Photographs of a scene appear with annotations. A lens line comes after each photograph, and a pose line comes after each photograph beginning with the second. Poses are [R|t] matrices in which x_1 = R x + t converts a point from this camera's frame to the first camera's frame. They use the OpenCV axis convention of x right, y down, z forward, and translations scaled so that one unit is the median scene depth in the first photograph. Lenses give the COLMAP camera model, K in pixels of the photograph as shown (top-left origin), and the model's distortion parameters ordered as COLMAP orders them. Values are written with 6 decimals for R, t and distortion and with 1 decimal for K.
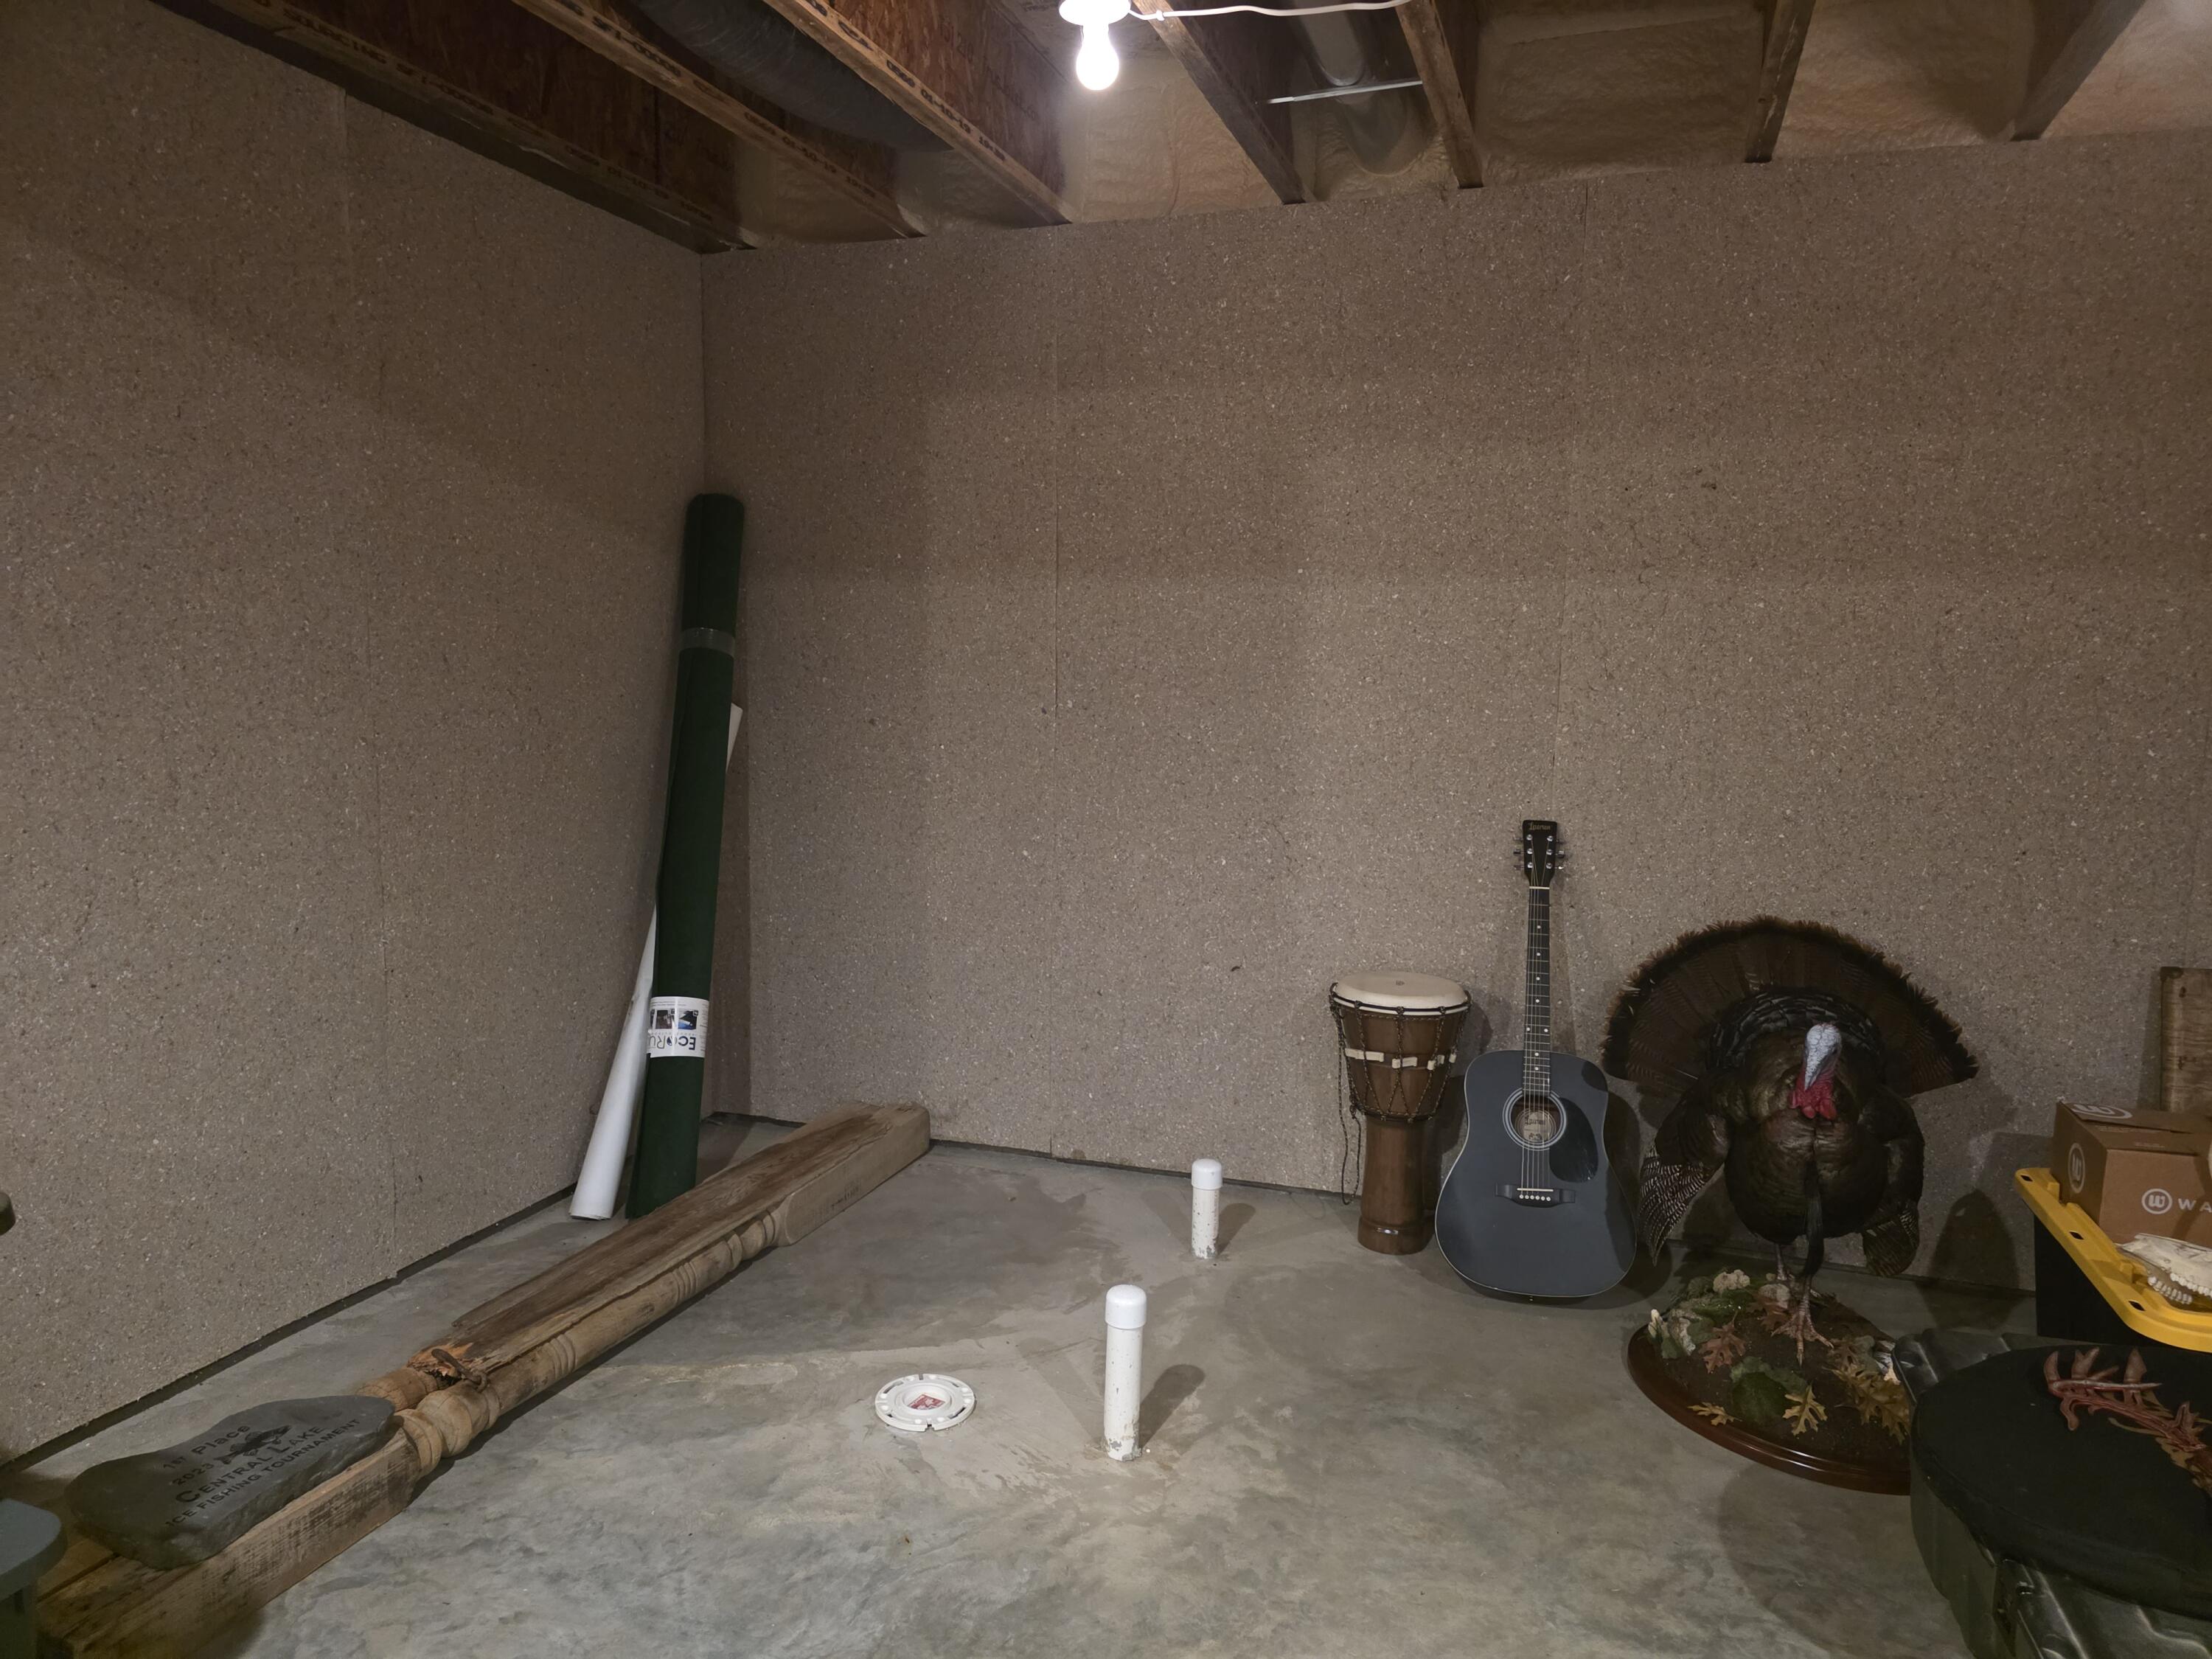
lens RADIAL K [[1486.9, 0, 1101.8], [0, 1486.9, 824.3], [0, 0, 1]] dist [0.093066, -0.116531]
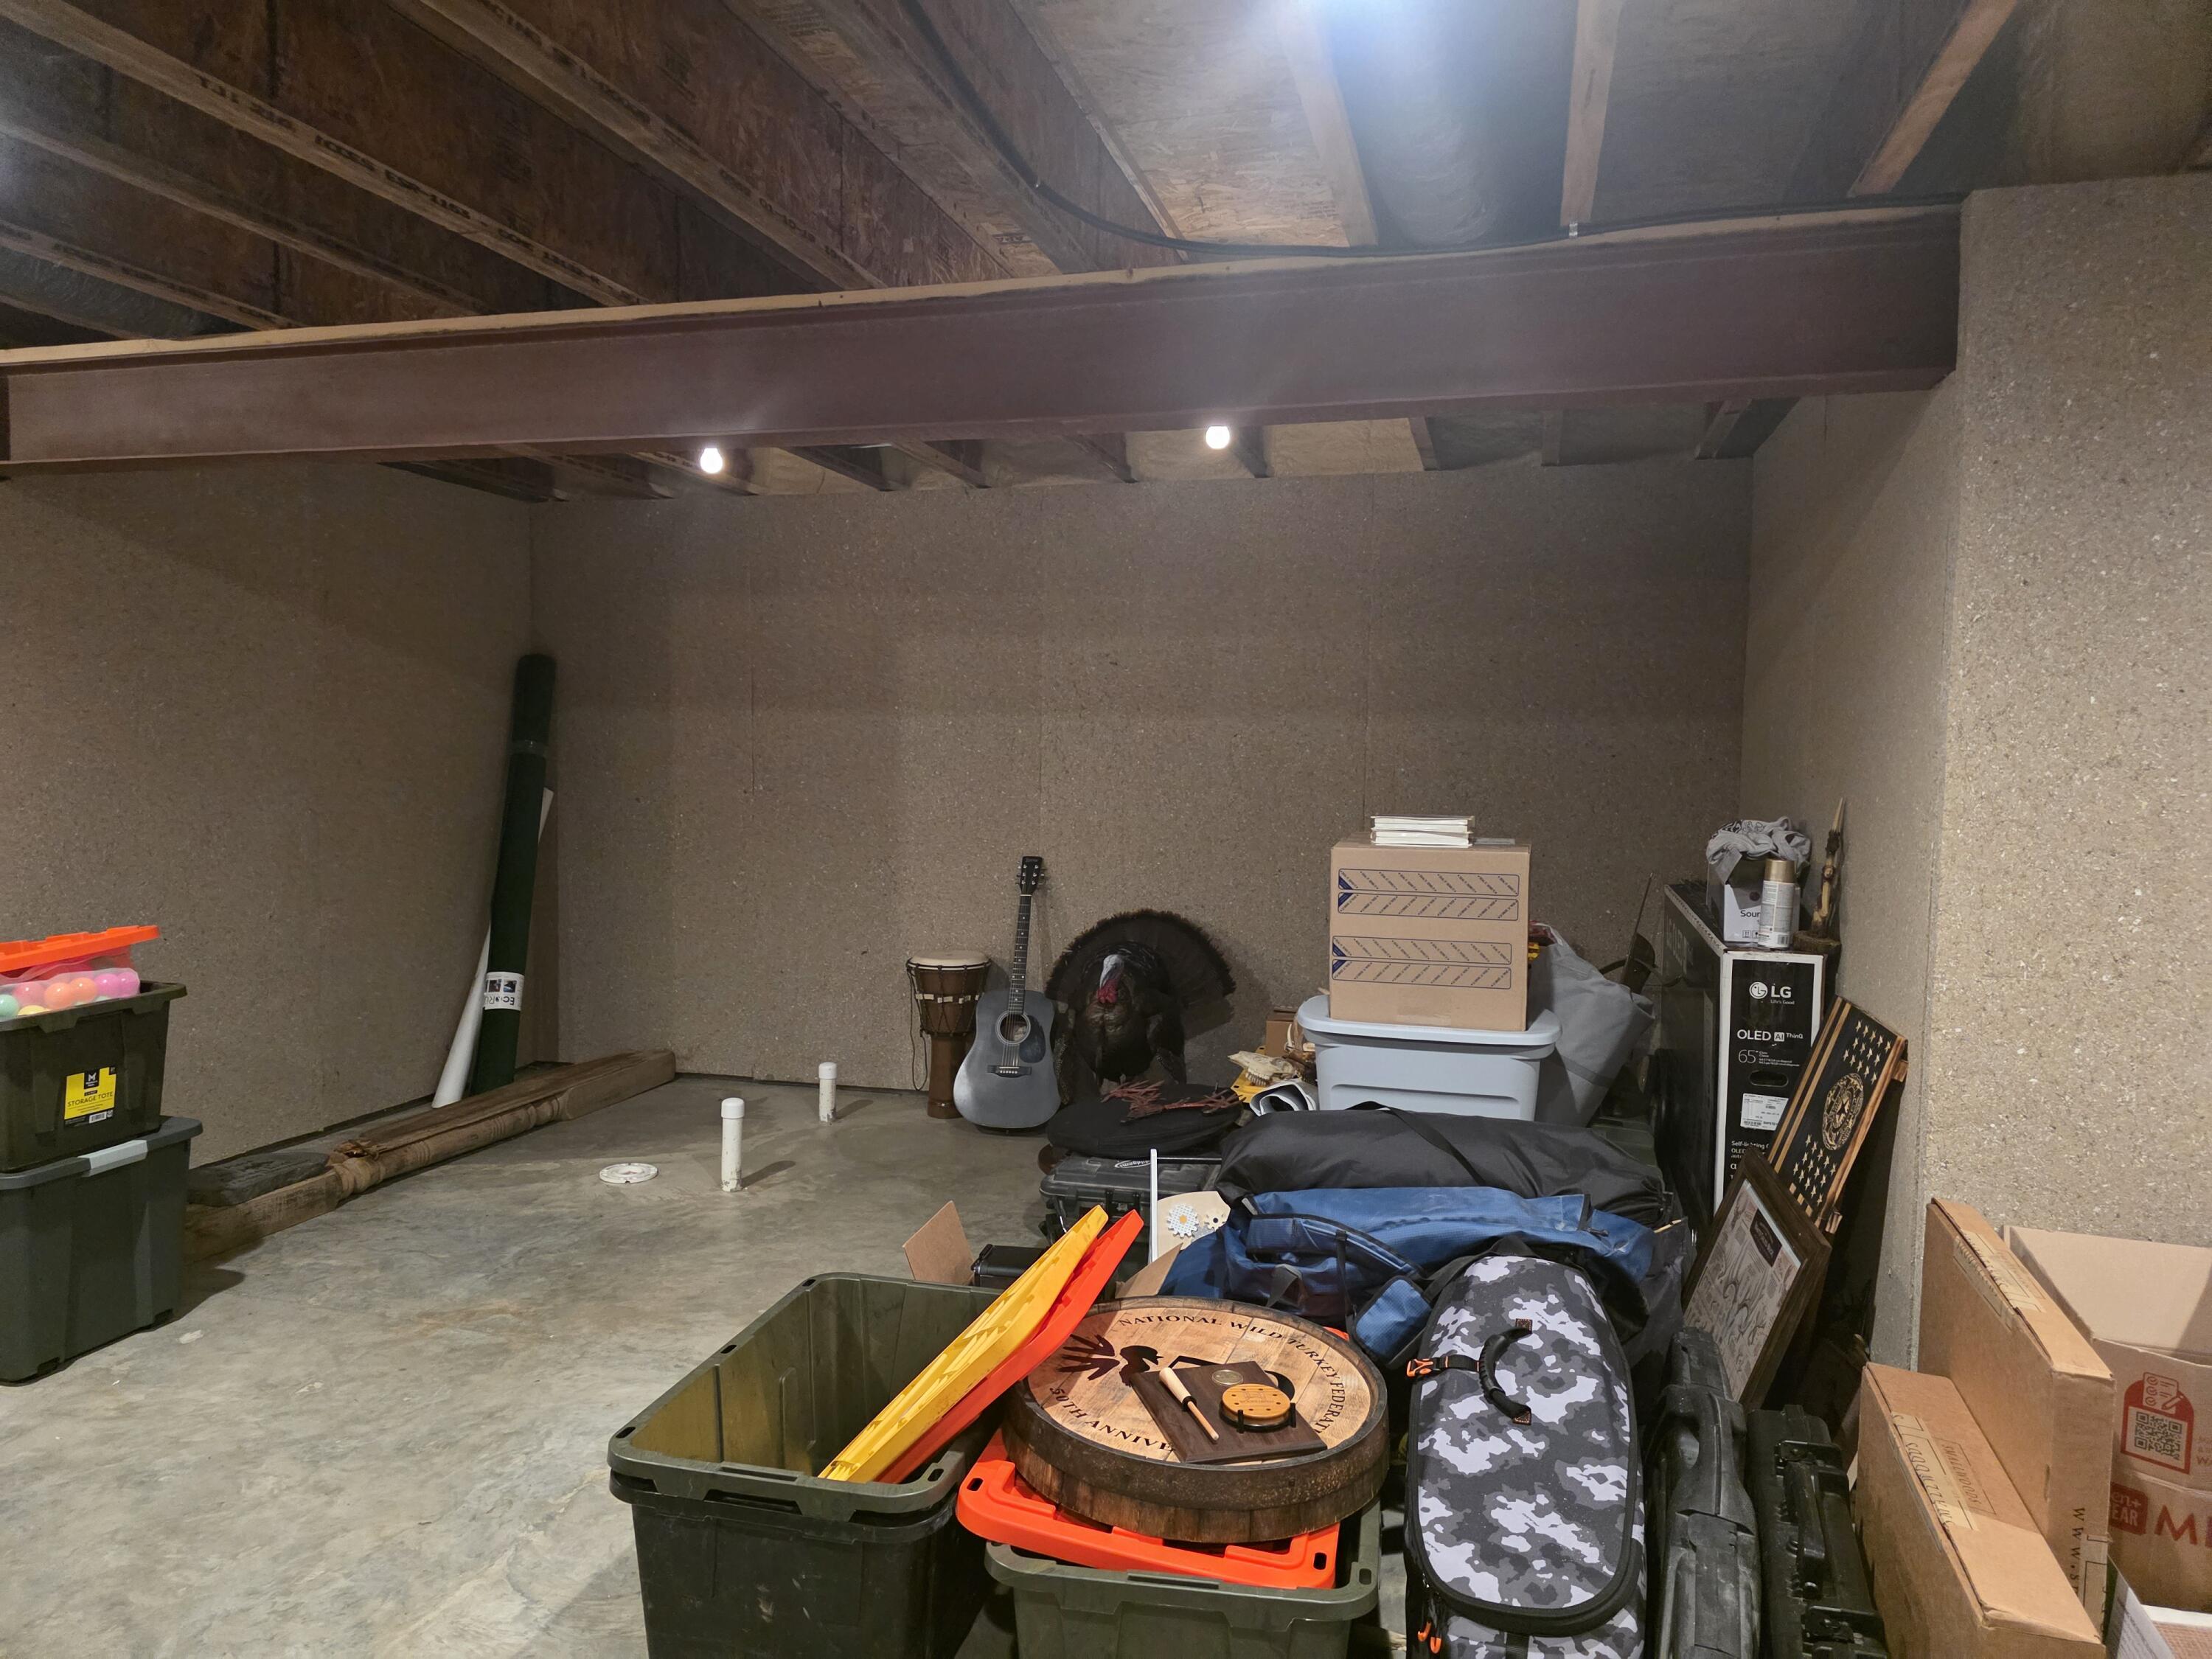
lens RADIAL K [[1490.1, 0, 1106.4], [0, 1490.1, 844.4], [0, 0, 1]] dist [0.089880, -0.156258]
pose [[0.998200, -0.004257, 0.059823, 0.285291], [0.007100, 0.998851, -0.047389, 0.066013], [-0.059553, 0.047728, 0.997084, -0.697942]]
